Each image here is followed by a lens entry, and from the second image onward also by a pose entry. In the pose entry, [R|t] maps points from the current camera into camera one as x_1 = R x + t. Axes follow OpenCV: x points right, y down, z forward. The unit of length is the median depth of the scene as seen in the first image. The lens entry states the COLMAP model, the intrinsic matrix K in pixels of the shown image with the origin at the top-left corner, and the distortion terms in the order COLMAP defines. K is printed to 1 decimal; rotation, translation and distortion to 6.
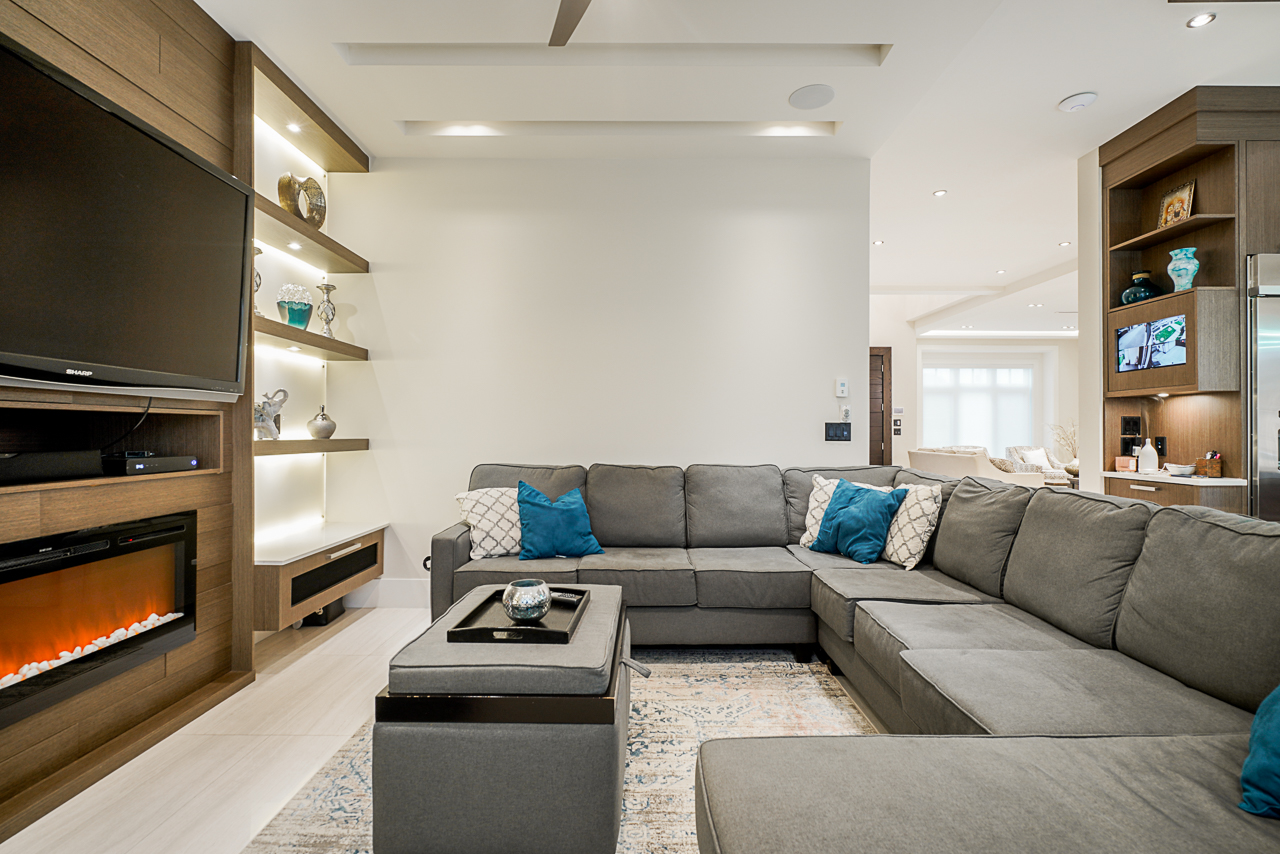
lens RADIAL K [[594.5, 0, 640.0], [0, 594.5, 427.0], [0, 0, 1]] dist [0.000346, 0.000546]
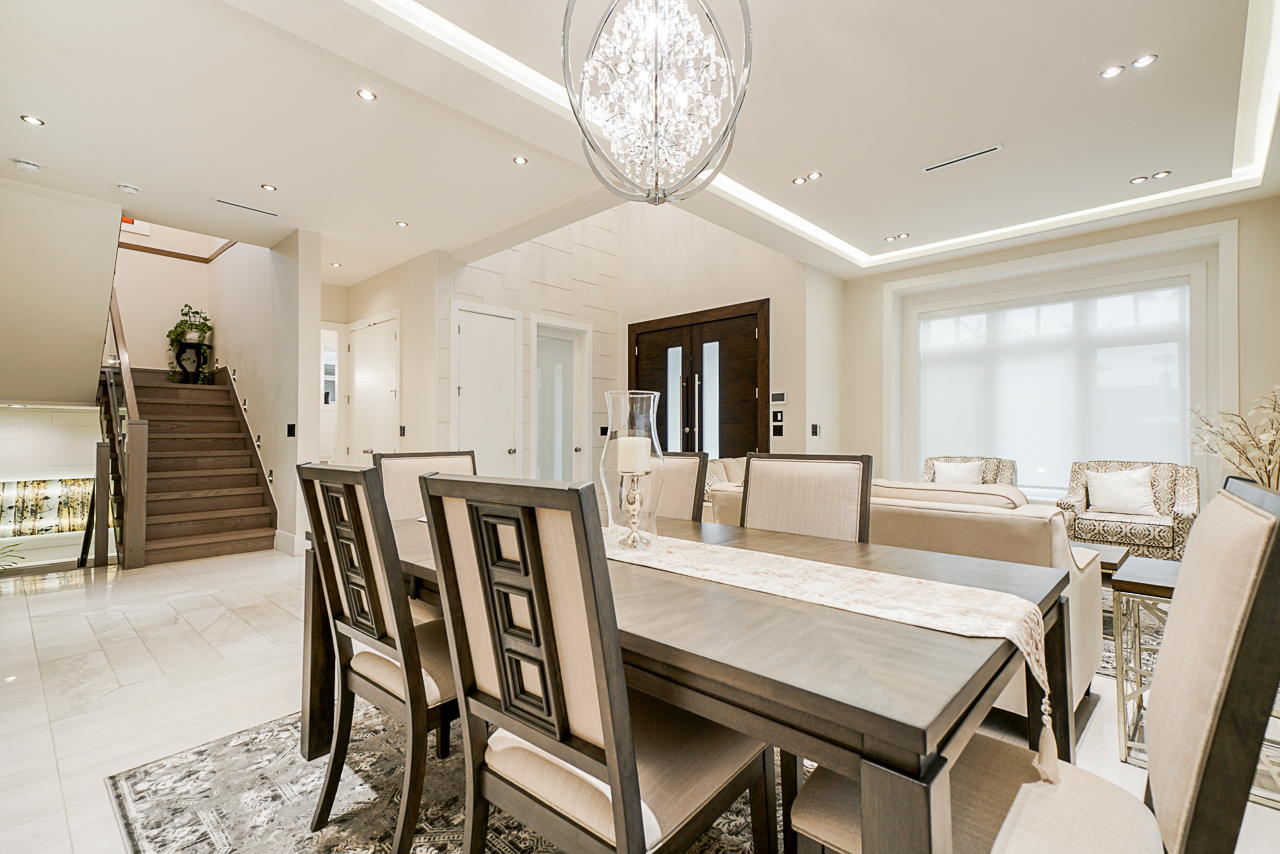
lens RADIAL K [[594.5, 0, 640.0], [0, 594.5, 427.0], [0, 0, 1]] dist [0.000346, 0.000546]
pose [[0.725896, -0.011306, -0.687711, 2.280119], [0.009465, 0.999934, -0.006448, 0.019793], [0.687739, -0.001829, 0.725956, 1.353413]]
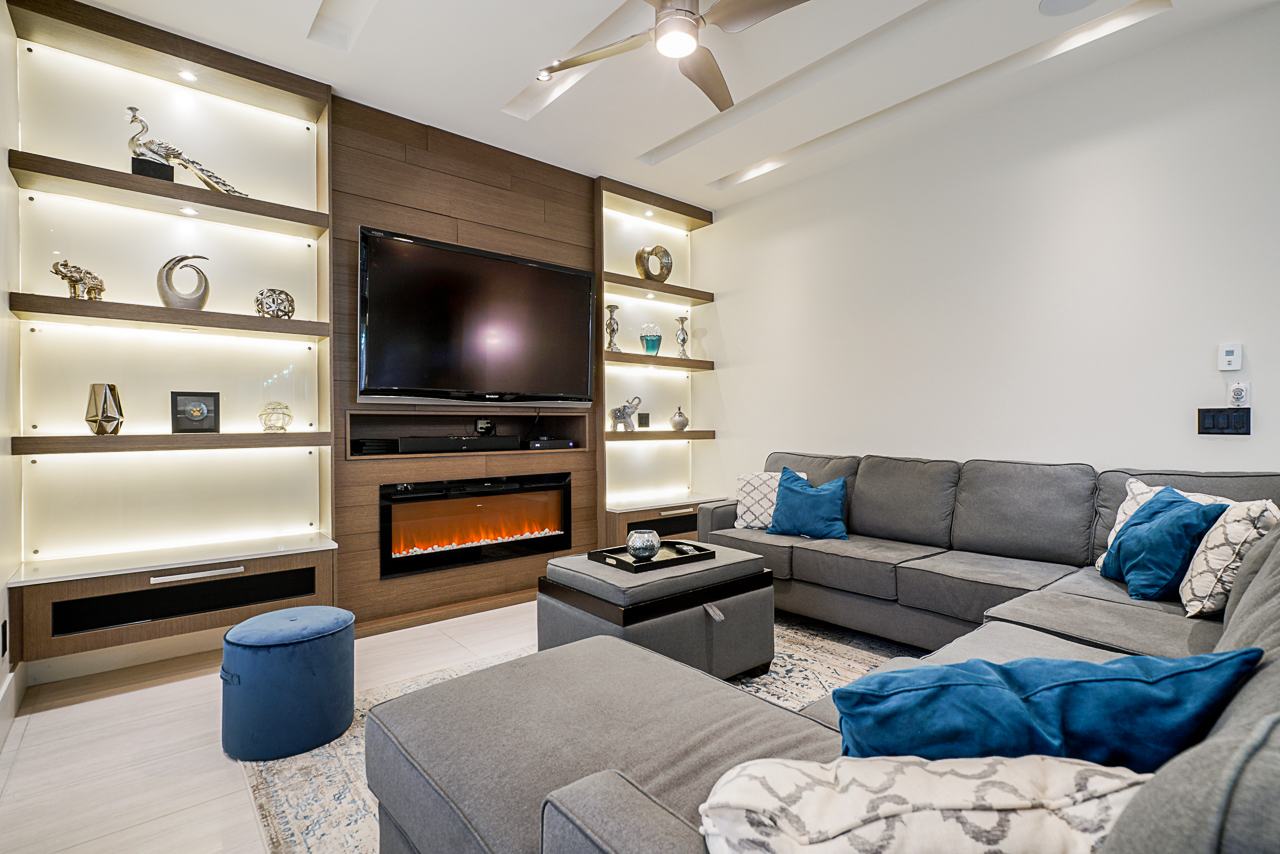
lens RADIAL K [[594.5, 0, 640.0], [0, 594.5, 427.0], [0, 0, 1]] dist [0.000346, 0.000546]
pose [[0.650993, -0.002682, -0.759079, 0.480658], [0.012646, 0.999893, 0.007312, 0.001276], [0.758978, -0.014360, 0.650957, 0.042152]]
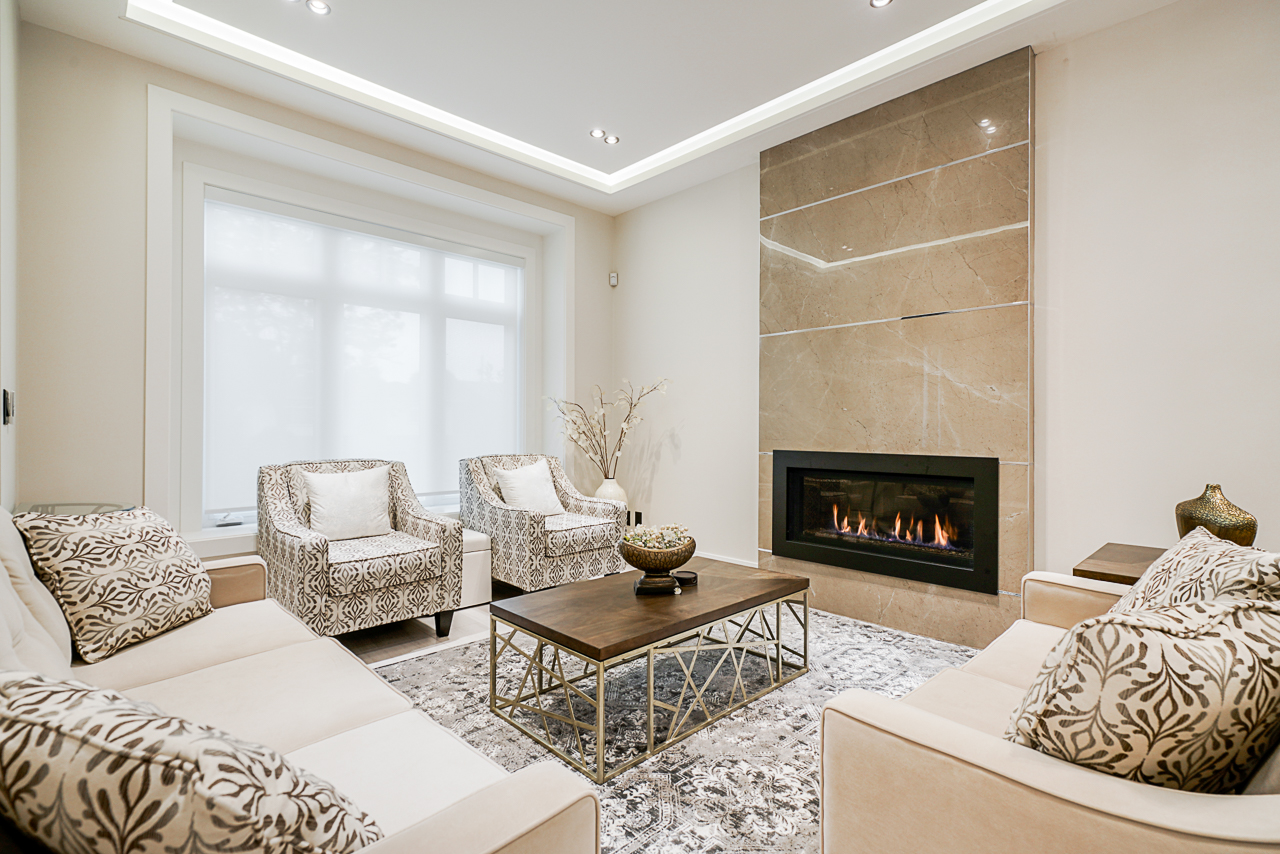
lens RADIAL K [[594.5, 0, 640.0], [0, 594.5, 427.0], [0, 0, 1]] dist [0.000346, 0.000546]
pose [[0.716933, -0.001020, 0.697141, 1.447385], [-0.005734, 0.999956, 0.007361, 0.036797], [-0.697119, -0.009274, 0.716896, 2.174560]]
